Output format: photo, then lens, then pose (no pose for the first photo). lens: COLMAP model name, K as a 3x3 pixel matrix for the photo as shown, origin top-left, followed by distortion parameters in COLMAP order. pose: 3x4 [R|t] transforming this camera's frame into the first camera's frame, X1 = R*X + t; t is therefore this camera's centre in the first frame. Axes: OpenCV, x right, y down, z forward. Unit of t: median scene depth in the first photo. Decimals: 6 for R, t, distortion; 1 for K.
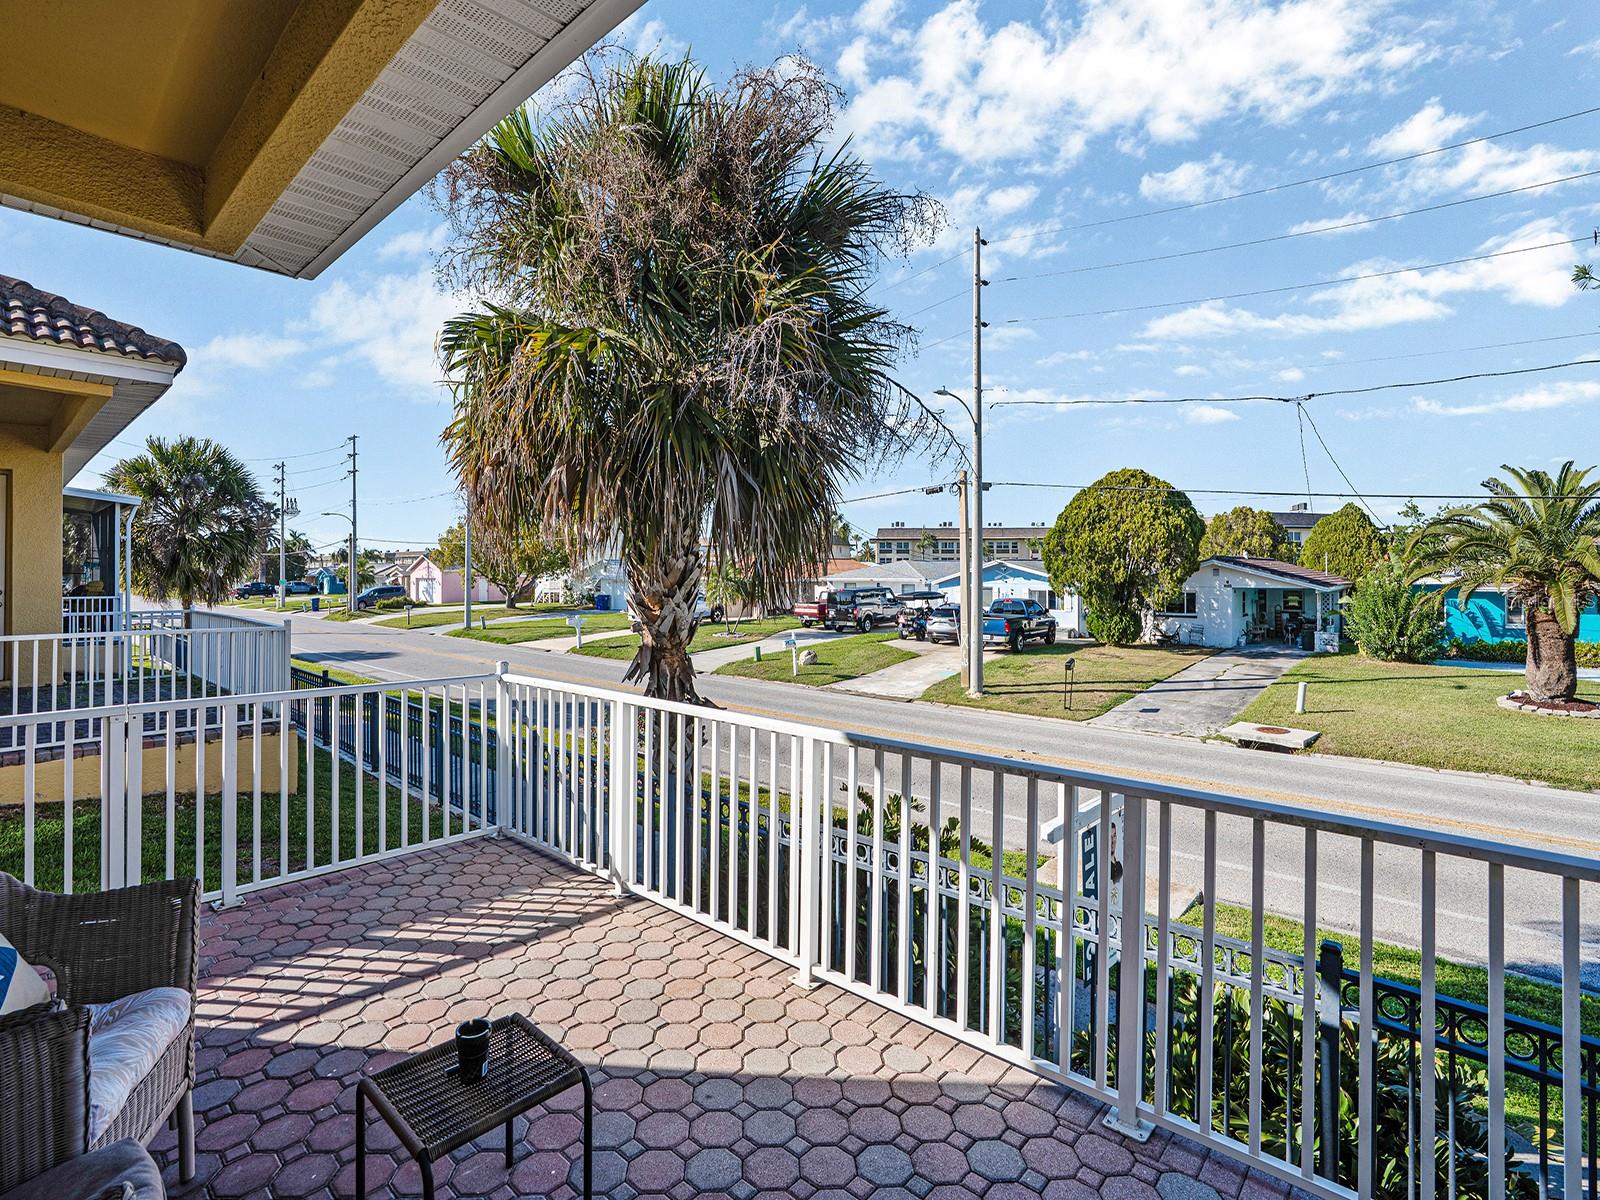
lens RADIAL K [[751.3, 0, 793.9], [0, 751.3, 601.4], [0, 0, 1]] dist [-0.057083, 0.020811]
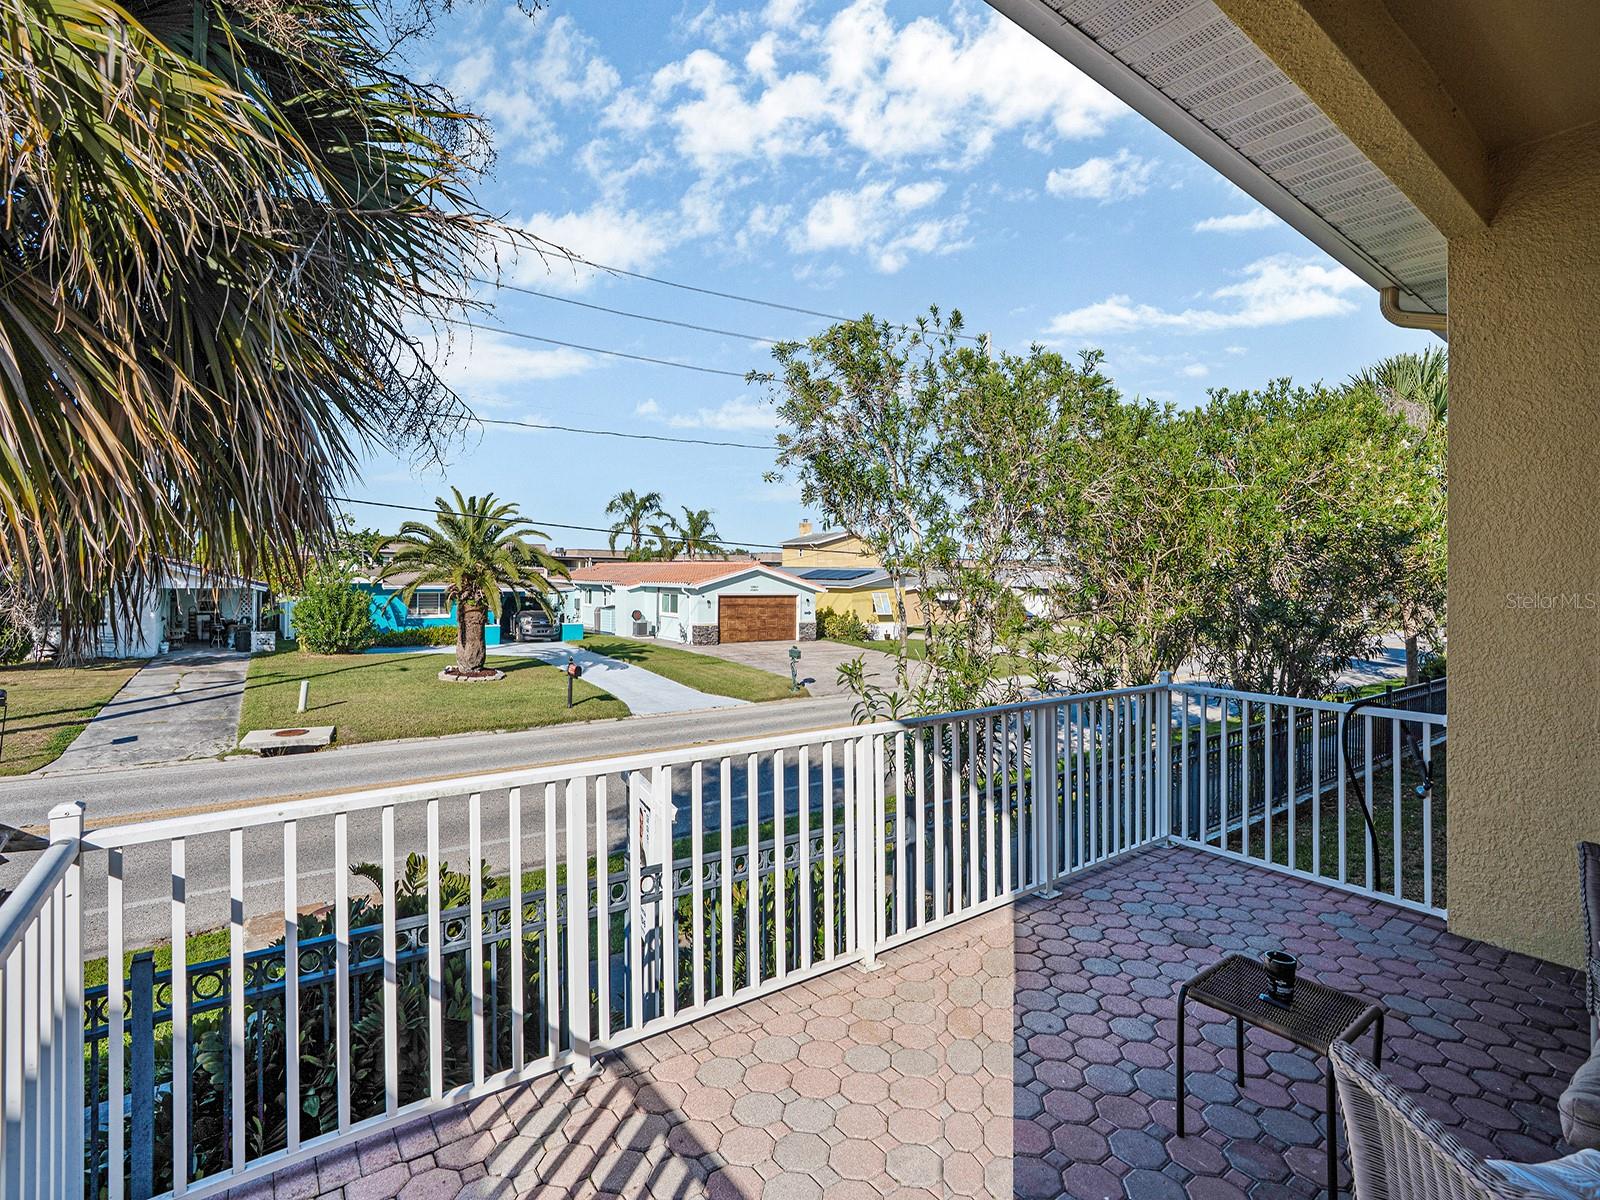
lens RADIAL K [[751.3, 0, 793.9], [0, 751.3, 601.4], [0, 0, 1]] dist [-0.057083, 0.020811]
pose [[0.225559, -0.025922, 0.973884, -0.711642], [0.024635, 0.999478, 0.020898, -0.018266], [-0.973918, 0.019278, 0.226080, 0.600237]]
